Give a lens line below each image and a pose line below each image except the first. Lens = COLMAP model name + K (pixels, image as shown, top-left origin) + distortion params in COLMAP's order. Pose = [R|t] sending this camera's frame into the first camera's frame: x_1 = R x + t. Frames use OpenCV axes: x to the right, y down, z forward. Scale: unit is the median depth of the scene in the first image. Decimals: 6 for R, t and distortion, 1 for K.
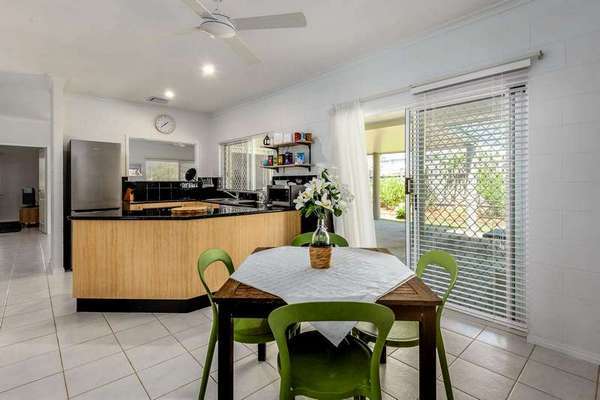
lens RADIAL K [[276.0, 0, 298.6], [0, 276.0, 183.6], [0, 0, 1]] dist [0.002079, -0.000254]
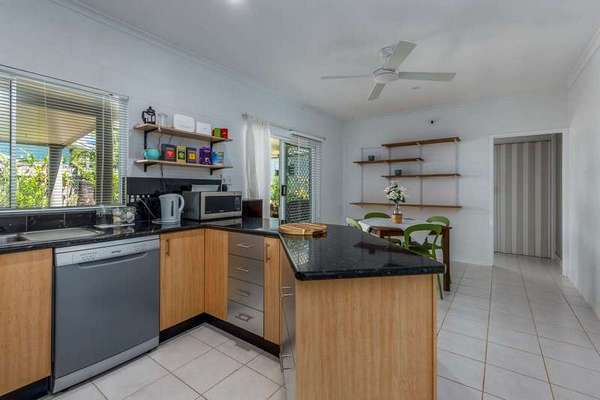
lens RADIAL K [[276.0, 0, 299.4], [0, 276.0, 194.3], [0, 0, 1]] dist [0.002079, -0.000254]
pose [[-0.193311, -0.023831, 0.980848, -0.554538], [-0.000496, 0.999707, 0.024192, -0.002668], [-0.981137, 0.004190, -0.193267, 0.587465]]
